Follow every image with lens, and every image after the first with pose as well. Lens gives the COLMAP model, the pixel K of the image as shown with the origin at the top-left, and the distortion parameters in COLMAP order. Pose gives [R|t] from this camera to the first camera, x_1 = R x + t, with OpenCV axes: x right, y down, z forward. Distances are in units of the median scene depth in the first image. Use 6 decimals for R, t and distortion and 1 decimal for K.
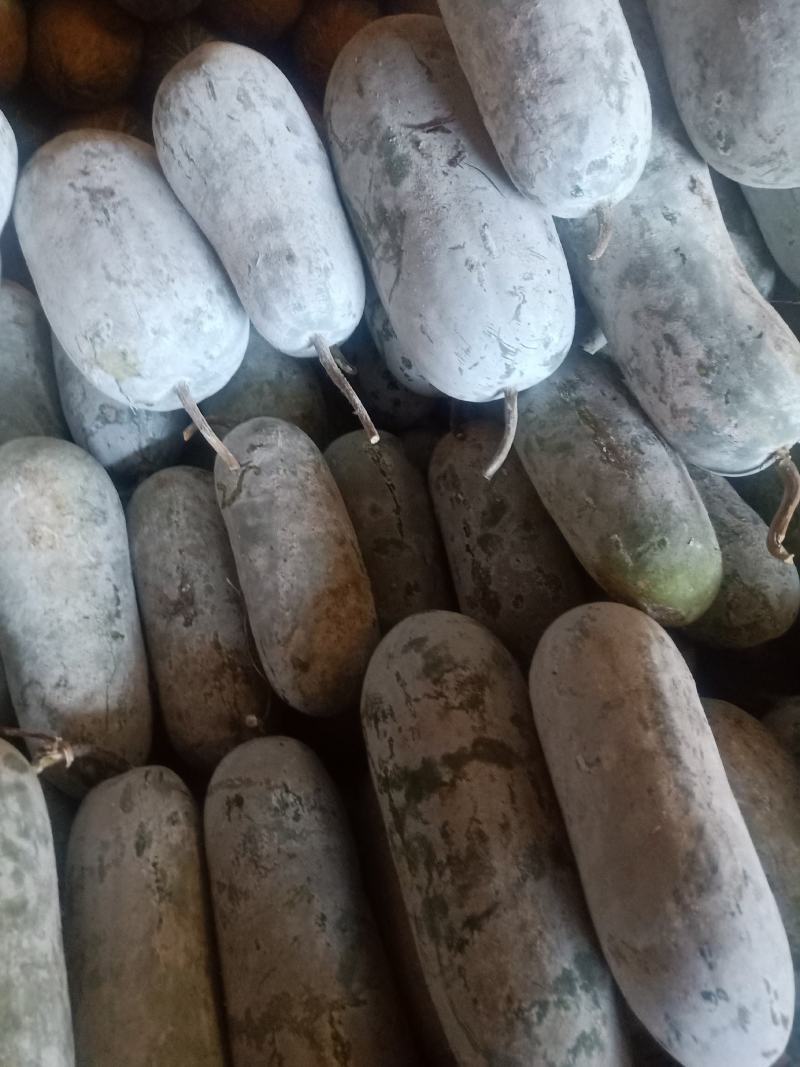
lens RADIAL K [[808.4, 0, 391.6], [0, 808.4, 528.2], [0, 0, 1]] dist [0.014314, 0.005840]
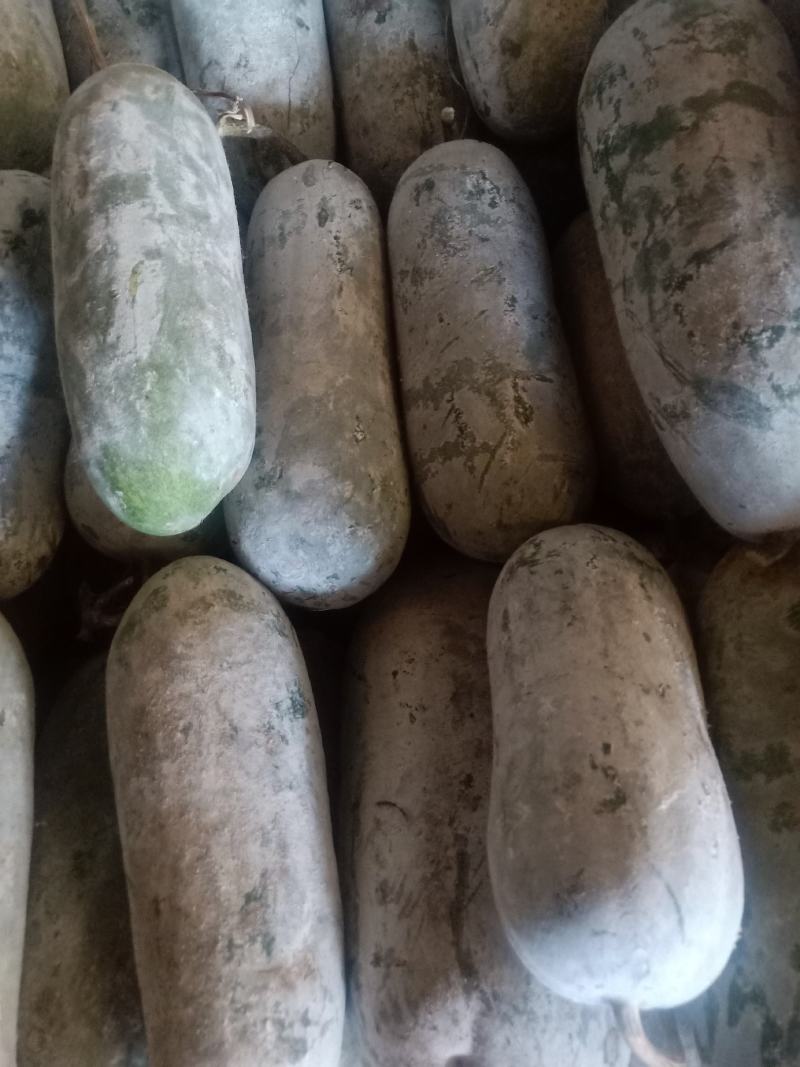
lens RADIAL K [[808.4, 0, 391.6], [0, 808.4, 528.2], [0, 0, 1]] dist [0.014314, 0.005840]
pose [[0.977180, 0.127114, -0.170180, -0.030624], [-0.070559, 0.949931, 0.304389, 0.446350], [0.200351, -0.285435, 0.937223, 0.049735]]
